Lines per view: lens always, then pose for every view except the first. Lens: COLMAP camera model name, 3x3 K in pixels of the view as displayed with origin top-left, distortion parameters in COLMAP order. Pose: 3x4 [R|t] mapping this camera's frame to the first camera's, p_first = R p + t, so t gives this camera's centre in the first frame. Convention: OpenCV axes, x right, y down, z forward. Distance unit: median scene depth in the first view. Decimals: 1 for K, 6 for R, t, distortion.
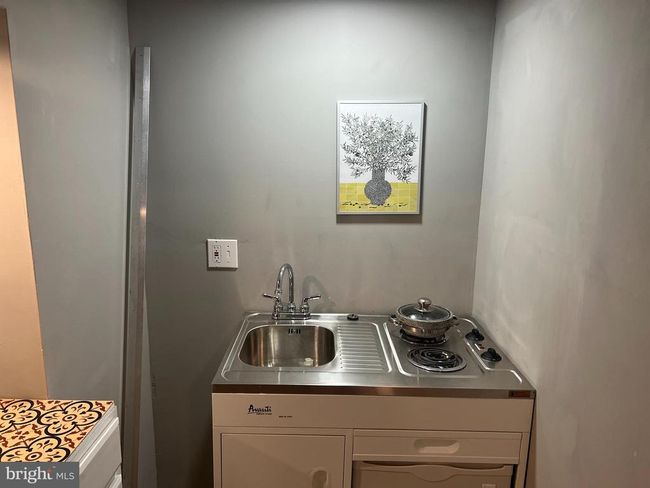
lens RADIAL K [[485.9, 0, 326.1], [0, 485.9, 244.5], [0, 0, 1]] dist [0.047981, -0.051396]
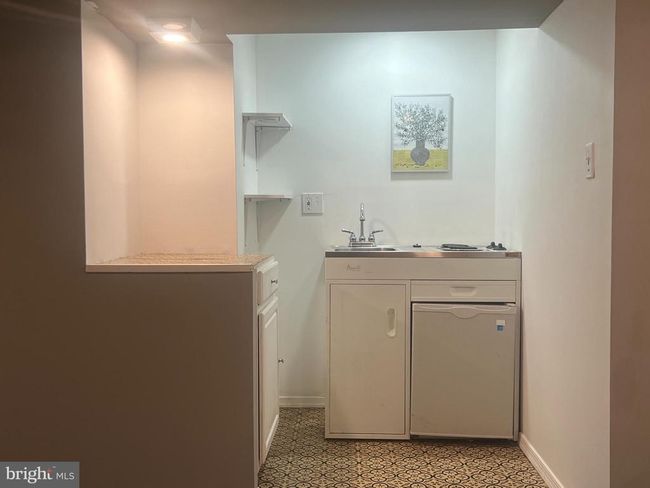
lens RADIAL K [[749.2, 0, 323.5], [0, 749.2, 244.2], [0, 0, 1]] dist [0.072505, 0.000000]
pose [[0.999972, 0.000533, 0.007436, -0.196275], [0.000741, 0.985405, -0.170222, 0.528897], [-0.007419, 0.170223, 0.985378, -1.139069]]
